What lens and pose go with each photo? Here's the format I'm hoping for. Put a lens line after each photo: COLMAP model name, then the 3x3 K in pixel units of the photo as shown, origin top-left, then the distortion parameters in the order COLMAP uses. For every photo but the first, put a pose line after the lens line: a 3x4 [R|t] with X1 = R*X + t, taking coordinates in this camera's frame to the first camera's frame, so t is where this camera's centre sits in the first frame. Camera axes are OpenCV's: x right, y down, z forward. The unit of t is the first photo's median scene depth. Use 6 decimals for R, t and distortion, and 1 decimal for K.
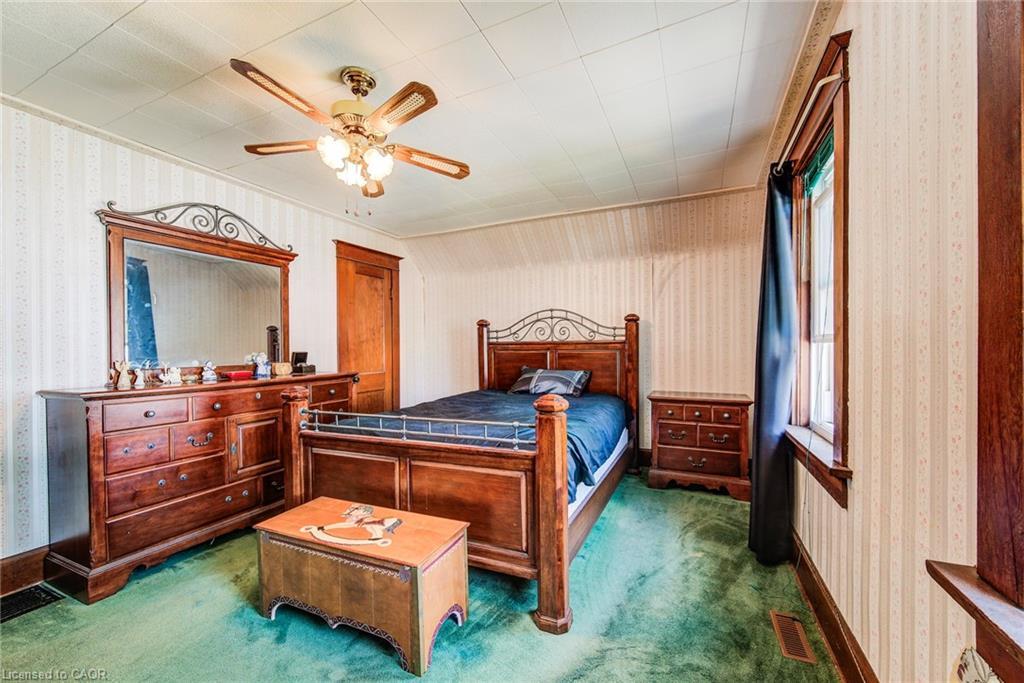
lens RADIAL K [[407.1, 0, 510.2], [0, 407.1, 352.6], [0, 0, 1]] dist [-0.000637, -0.000049]
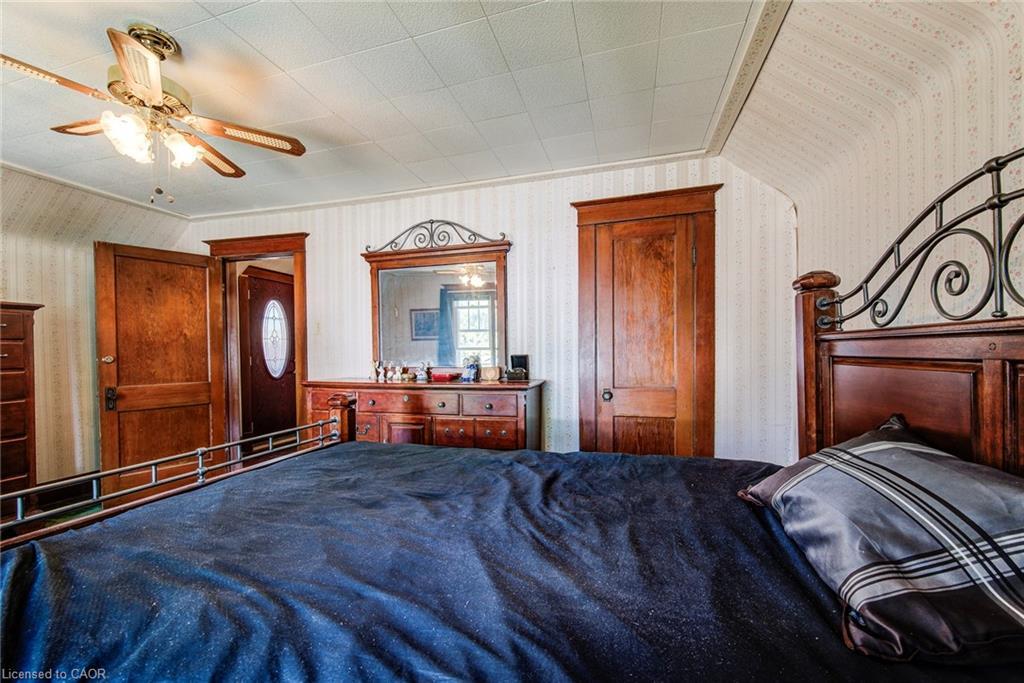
lens RADIAL K [[407.1, 0, 510.2], [0, 407.1, 352.6], [0, 0, 1]] dist [-0.000637, -0.000049]
pose [[0.144139, 0.007904, -0.989526, 0.370214], [-0.006754, 0.999953, 0.007003, -0.015155], [0.989534, 0.005674, 0.144186, 1.010655]]
